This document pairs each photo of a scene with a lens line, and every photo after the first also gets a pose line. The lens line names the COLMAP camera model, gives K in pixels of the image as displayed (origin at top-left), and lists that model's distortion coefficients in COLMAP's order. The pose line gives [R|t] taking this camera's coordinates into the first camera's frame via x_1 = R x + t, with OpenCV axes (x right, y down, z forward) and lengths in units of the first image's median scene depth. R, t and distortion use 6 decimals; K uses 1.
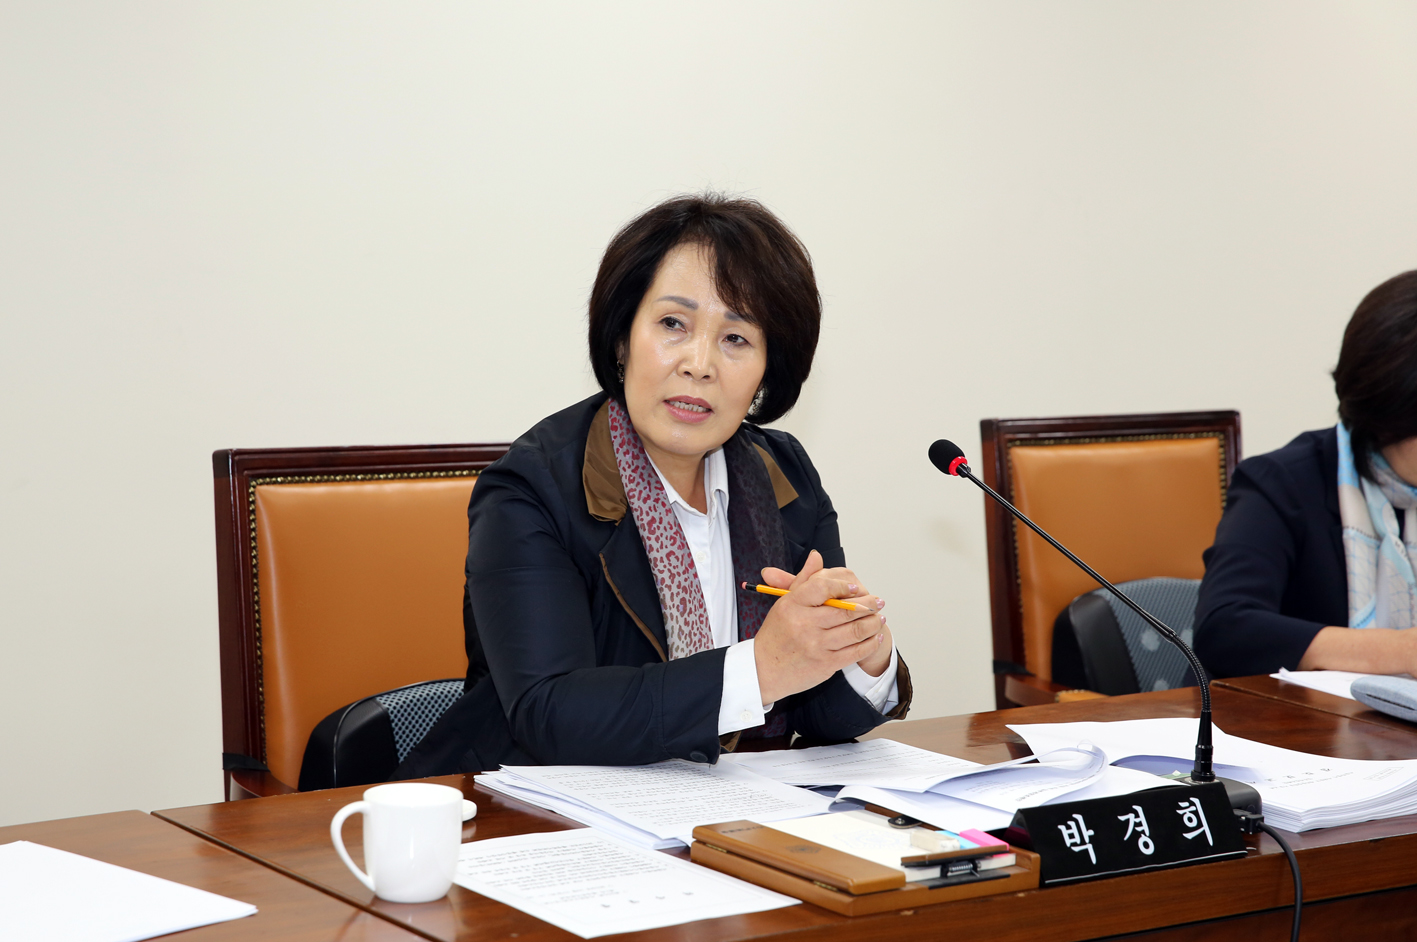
lens RADIAL K [[2835.8, 0, 708.5], [0, 2835.8, 471.0], [0, 0, 1]] dist [0.062370, 0.174100]
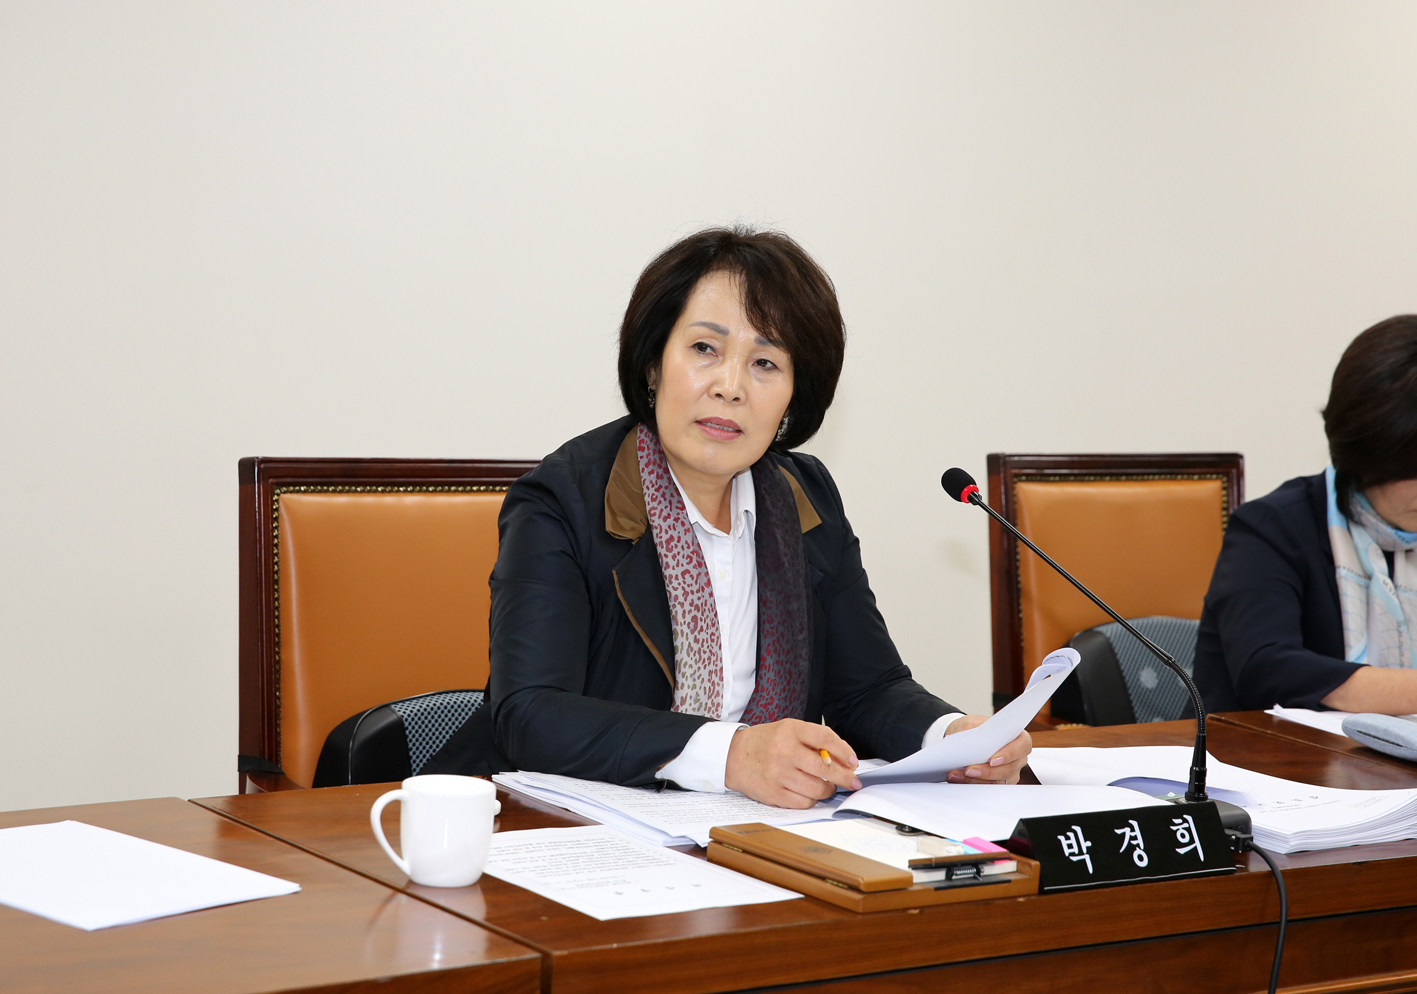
lens RADIAL K [[3094.9, 0, 711.5], [0, 3094.9, 384.5], [0, 0, 1]] dist [0.004648, 0.432213]
pose [[0.999401, 0.032621, 0.011552, -0.021980], [-0.032106, 0.998588, -0.042329, 0.009699], [-0.012916, 0.041933, 0.999037, -0.139386]]
